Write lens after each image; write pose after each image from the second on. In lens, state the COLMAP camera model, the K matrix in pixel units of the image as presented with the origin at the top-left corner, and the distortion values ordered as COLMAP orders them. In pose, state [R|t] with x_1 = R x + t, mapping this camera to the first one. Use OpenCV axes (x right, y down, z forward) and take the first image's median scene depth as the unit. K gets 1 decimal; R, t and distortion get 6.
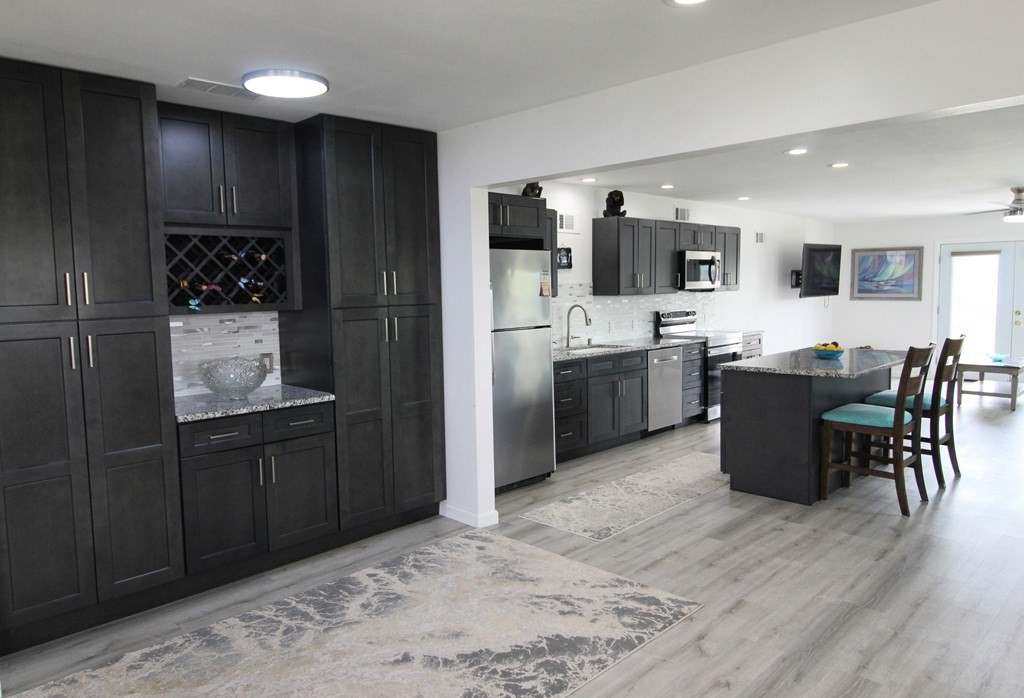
lens RADIAL K [[692.6, 0, 505.7], [0, 692.6, 344.8], [0, 0, 1]] dist [-0.006413, 0.000356]
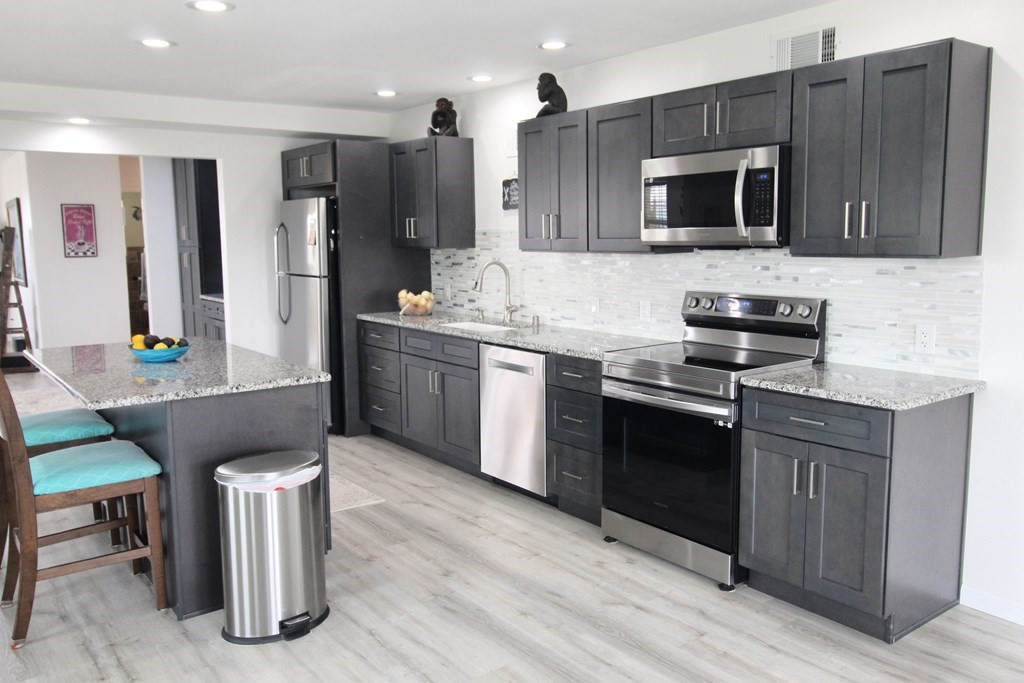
lens RADIAL K [[812.4, 0, 512.8], [0, 812.4, 339.4], [0, 0, 1]] dist [0.027082, -0.014686]
pose [[-0.140504, 0.145756, -0.979293, 1.198354], [-0.074368, 0.984756, 0.157239, -0.144838], [0.987283, 0.094921, -0.127523, 1.479608]]
